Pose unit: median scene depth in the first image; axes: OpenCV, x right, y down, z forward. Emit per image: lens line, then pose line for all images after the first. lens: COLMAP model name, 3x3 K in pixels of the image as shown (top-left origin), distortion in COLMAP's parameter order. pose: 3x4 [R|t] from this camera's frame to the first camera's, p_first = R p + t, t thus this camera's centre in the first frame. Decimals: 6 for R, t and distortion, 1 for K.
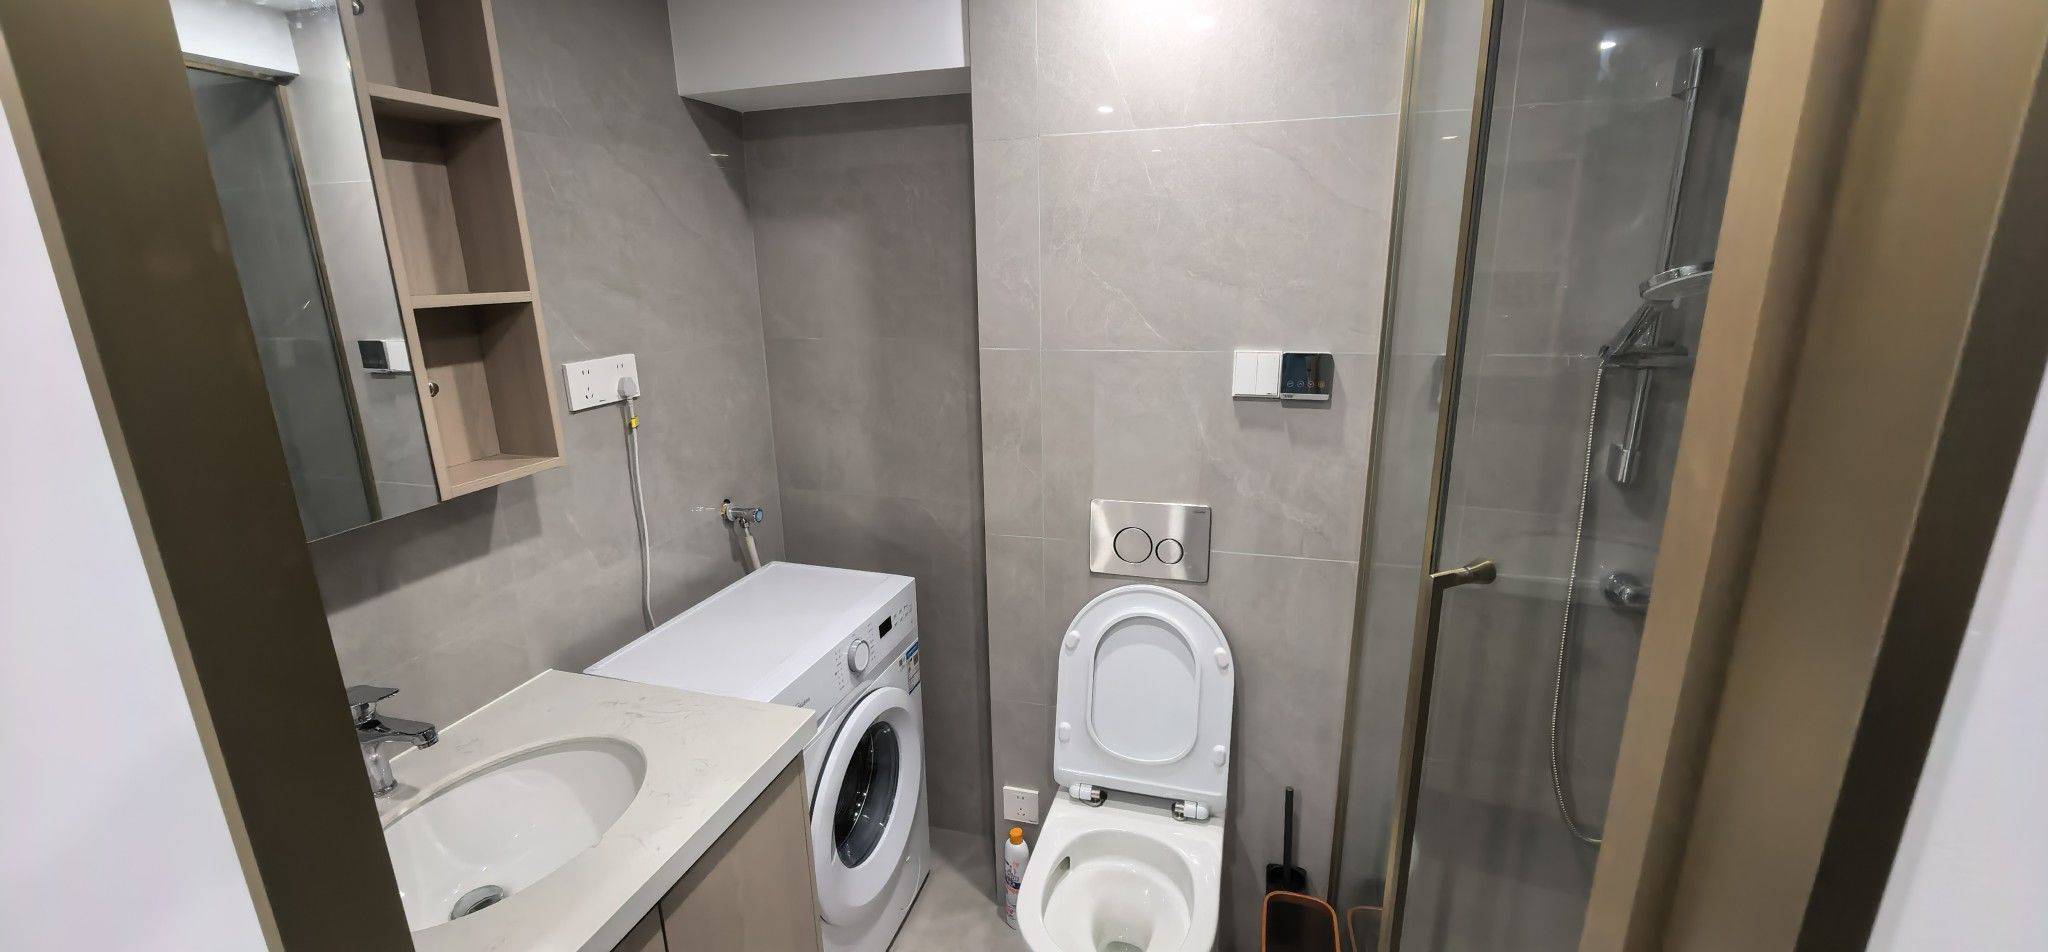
lens RADIAL K [[795.9, 0, 1027.6], [0, 795.9, 465.5], [0, 0, 1]] dist [-0.004134, -0.000005]
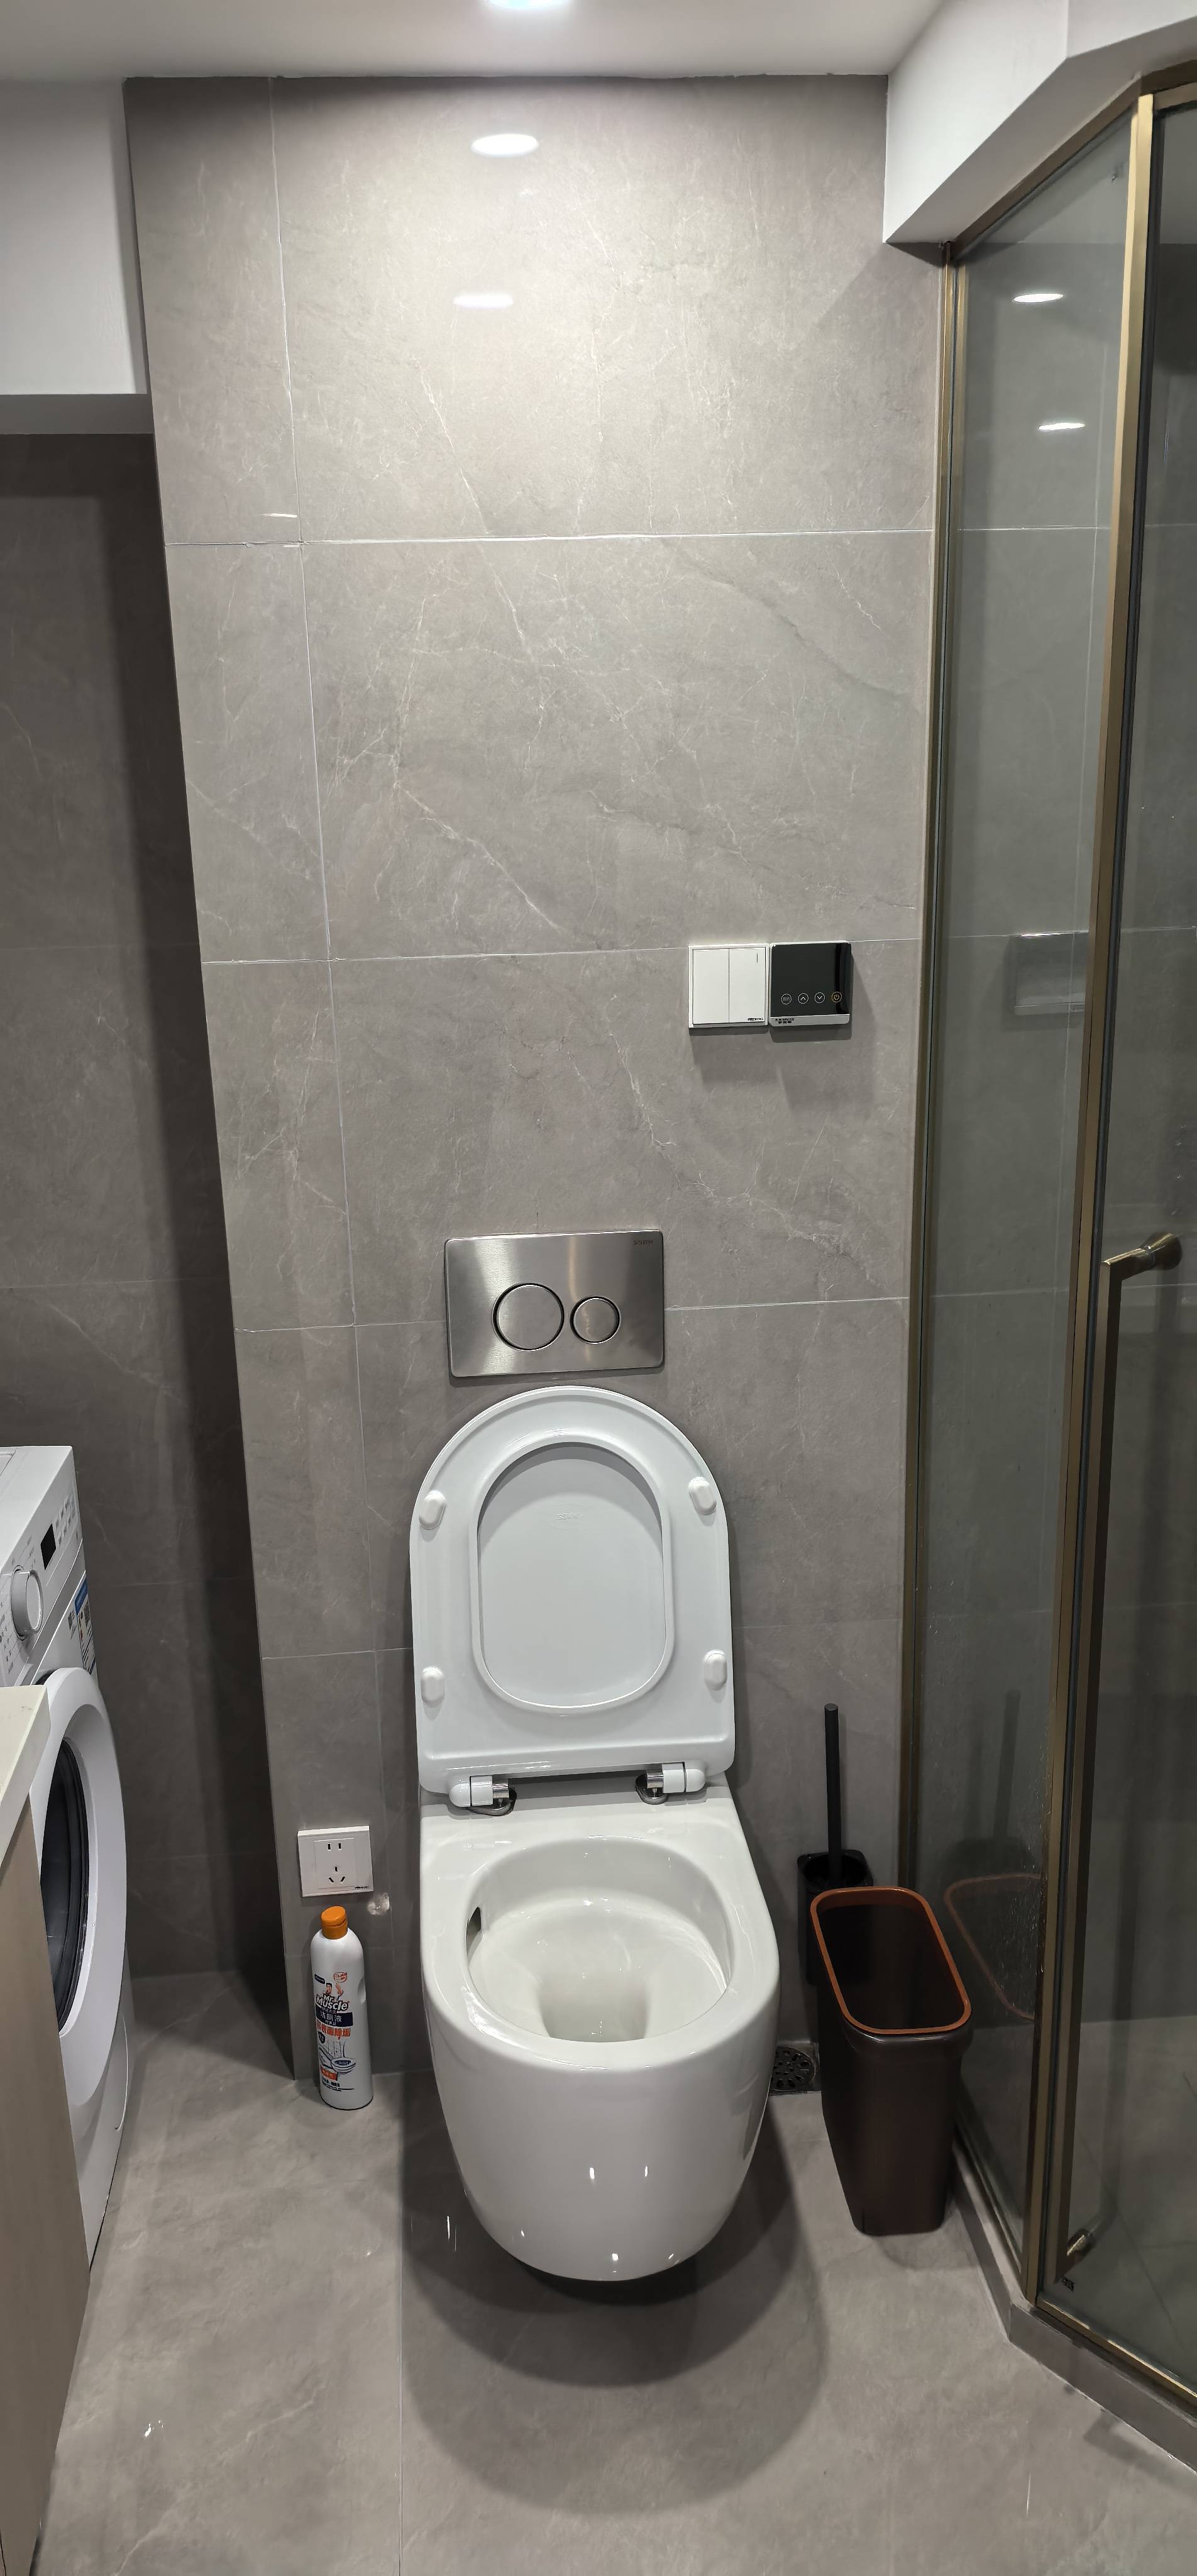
lens RADIAL K [[1883.3, 0, 595.1], [0, 1883.3, 1286.9], [0, 0, 1]] dist [0.058709, -0.013473]
pose [[0.931993, -0.107382, 0.346206, -0.273575], [0.095650, 0.994115, 0.050852, 0.020214], [-0.349629, -0.014279, 0.936779, -0.217229]]
